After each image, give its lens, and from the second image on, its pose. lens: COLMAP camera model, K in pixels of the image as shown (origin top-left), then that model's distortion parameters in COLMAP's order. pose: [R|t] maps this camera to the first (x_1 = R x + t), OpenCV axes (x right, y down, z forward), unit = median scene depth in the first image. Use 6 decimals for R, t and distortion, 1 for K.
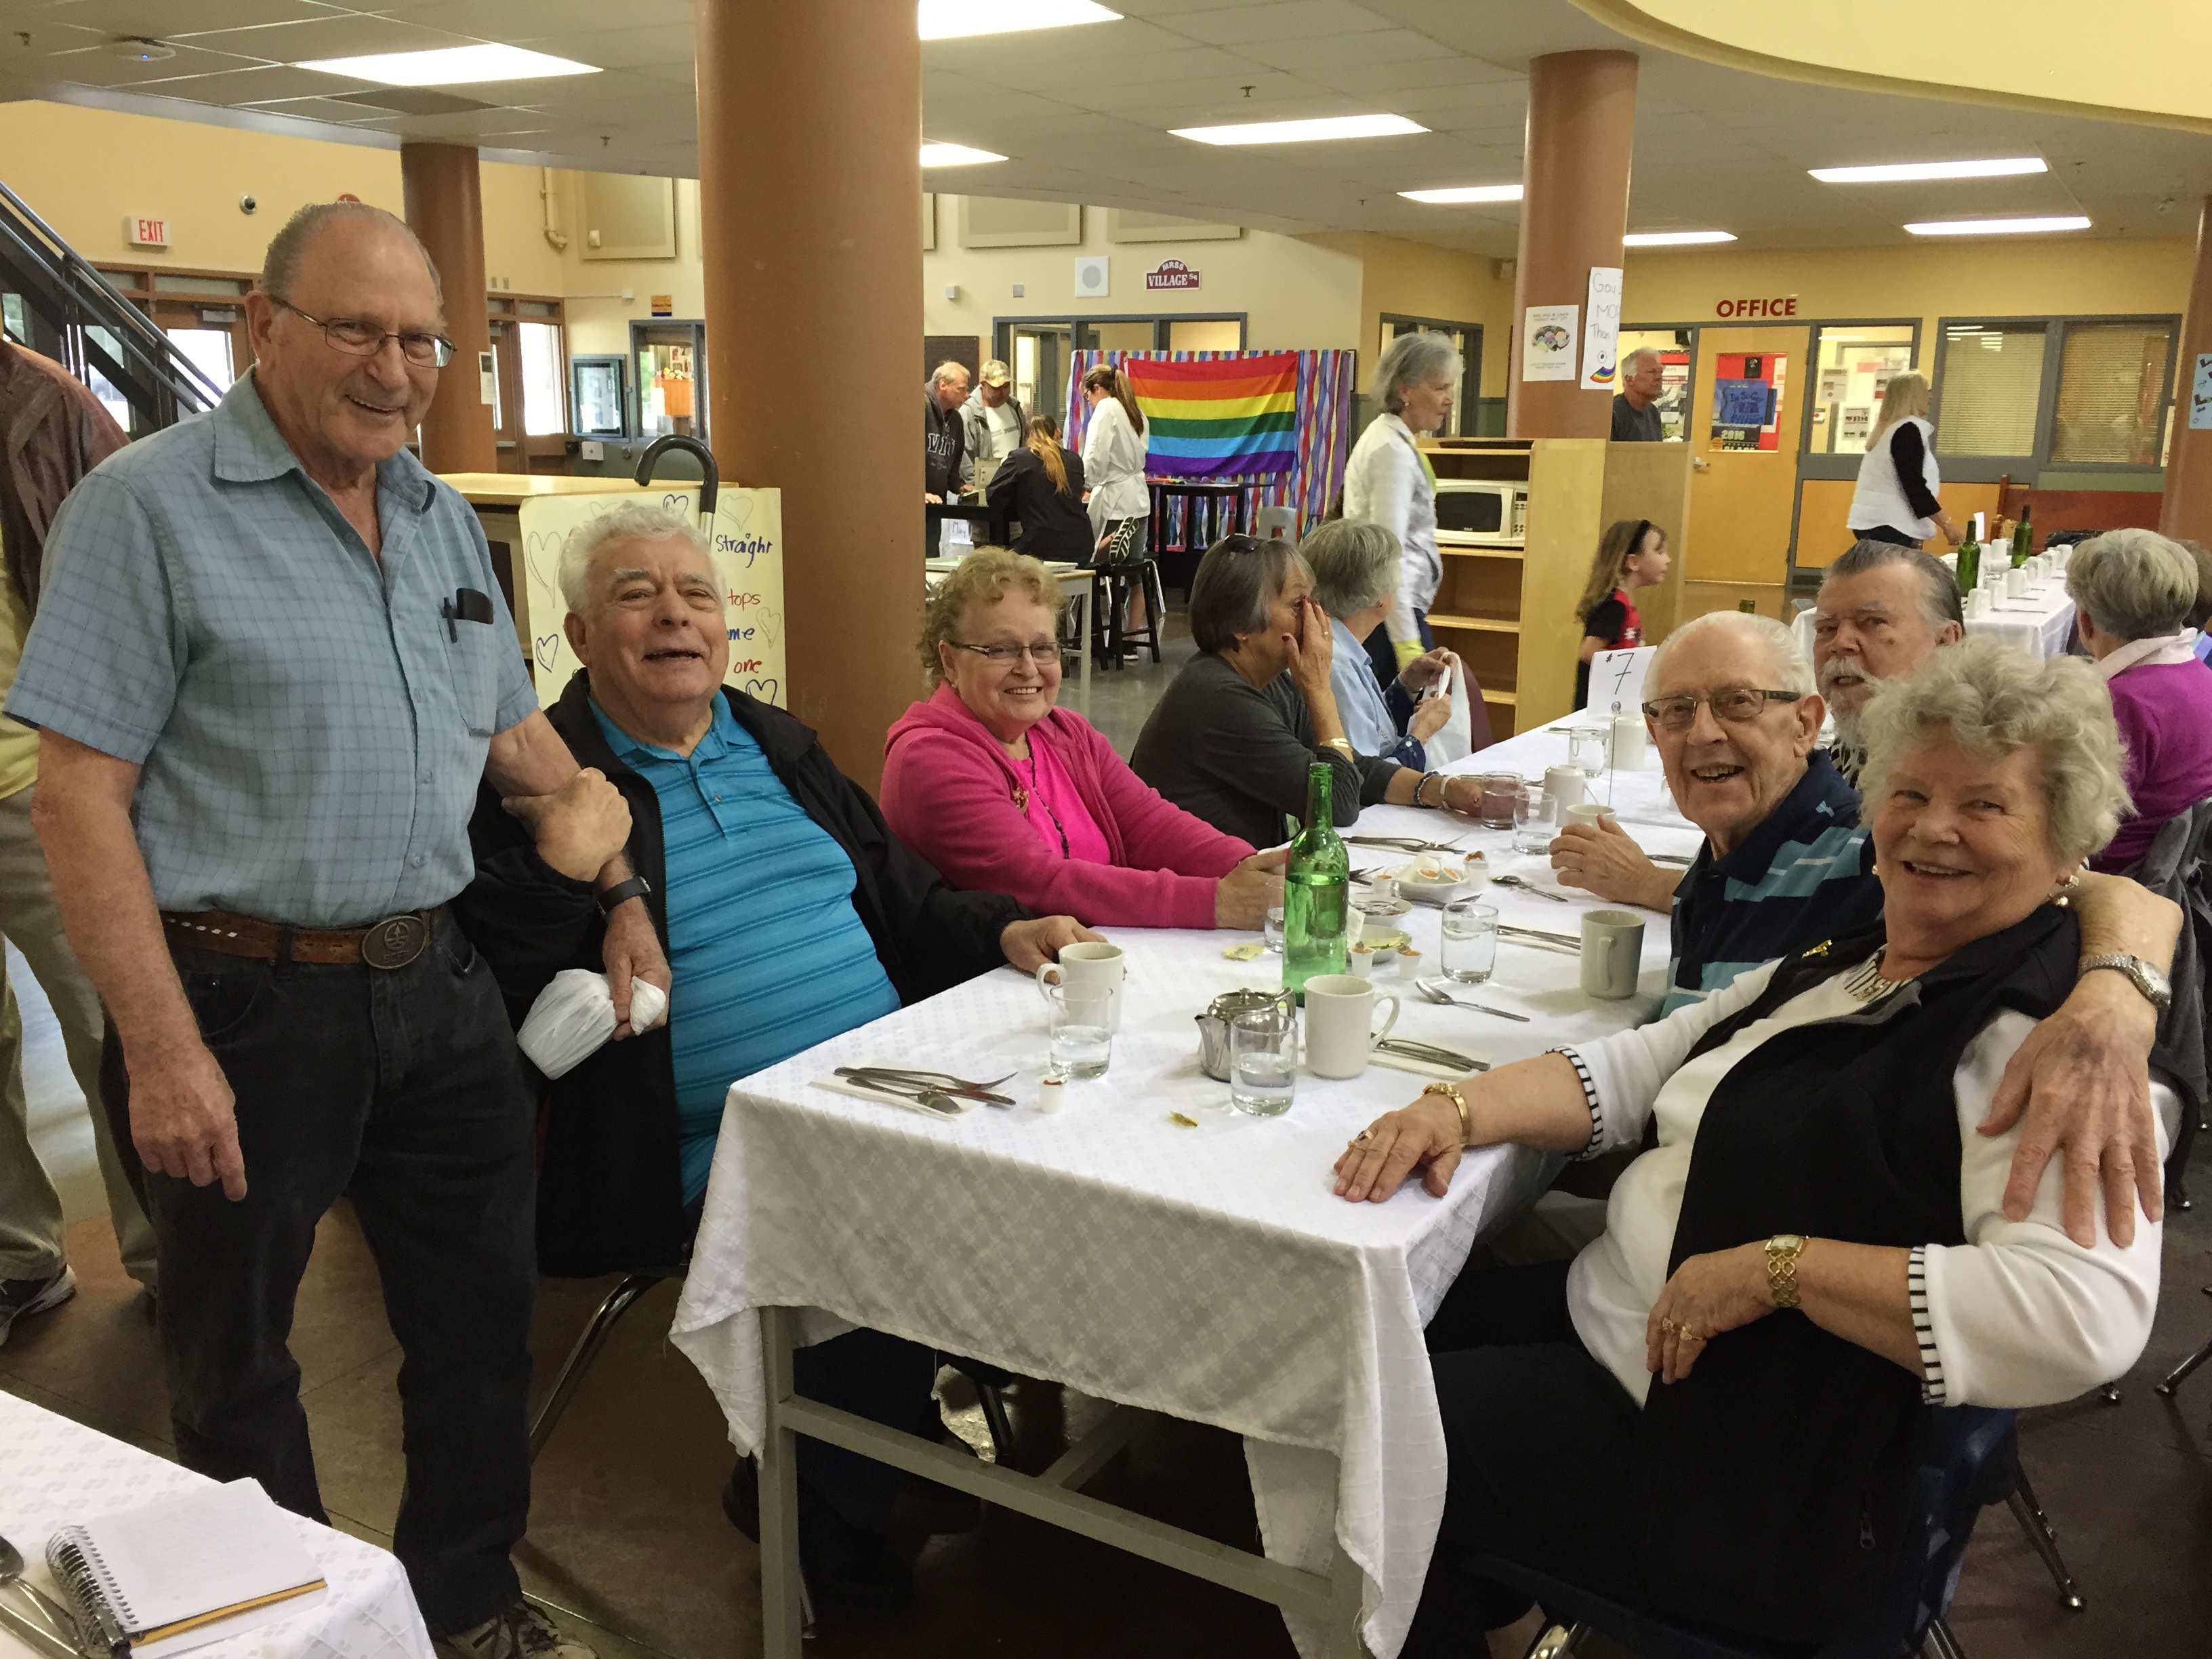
lens RADIAL K [[1886.7, 0, 1104.6], [0, 1886.7, 831.5], [0, 0, 1]] dist [0.008499, 0.002516]
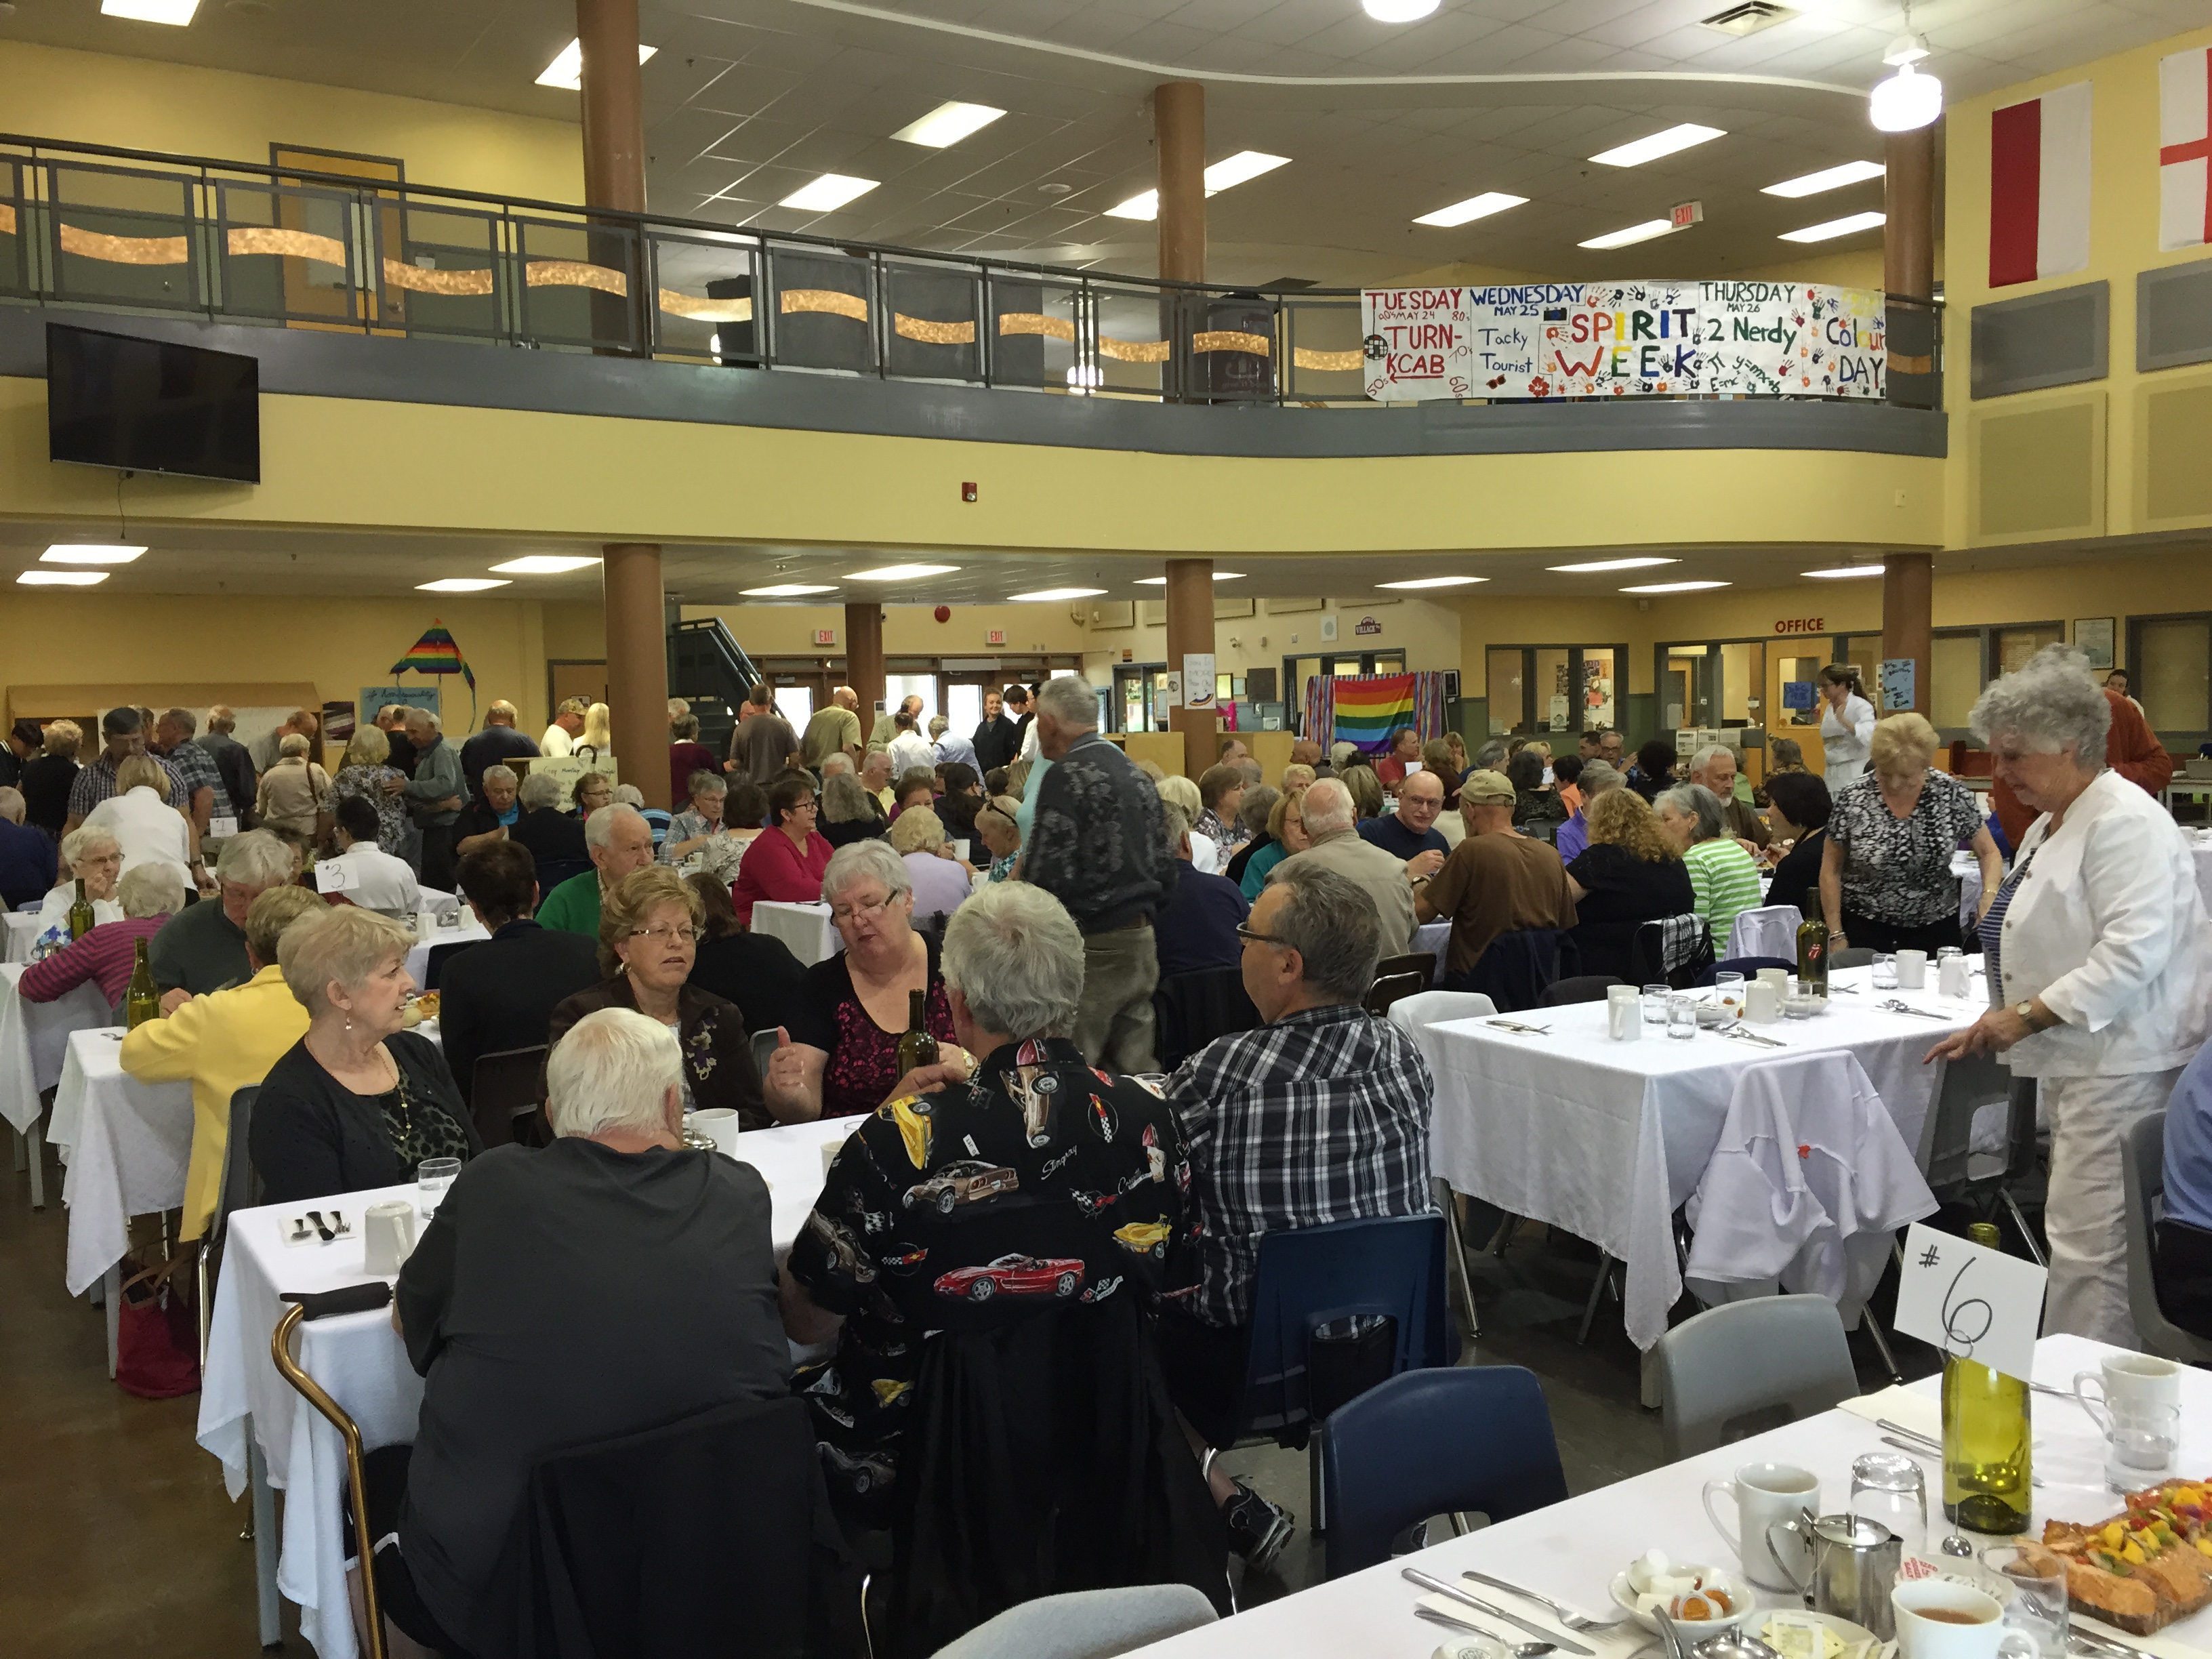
lens RADIAL K [[1886.7, 0, 1106.7], [0, 1886.7, 830.0], [0, 0, 1]] dist [0.008499, 0.002516]
pose [[0.887691, -0.001651, -0.460438, 0.536138], [-0.073059, 0.986820, -0.144391, 0.102082], [0.454607, 0.161814, 0.875870, -0.398101]]
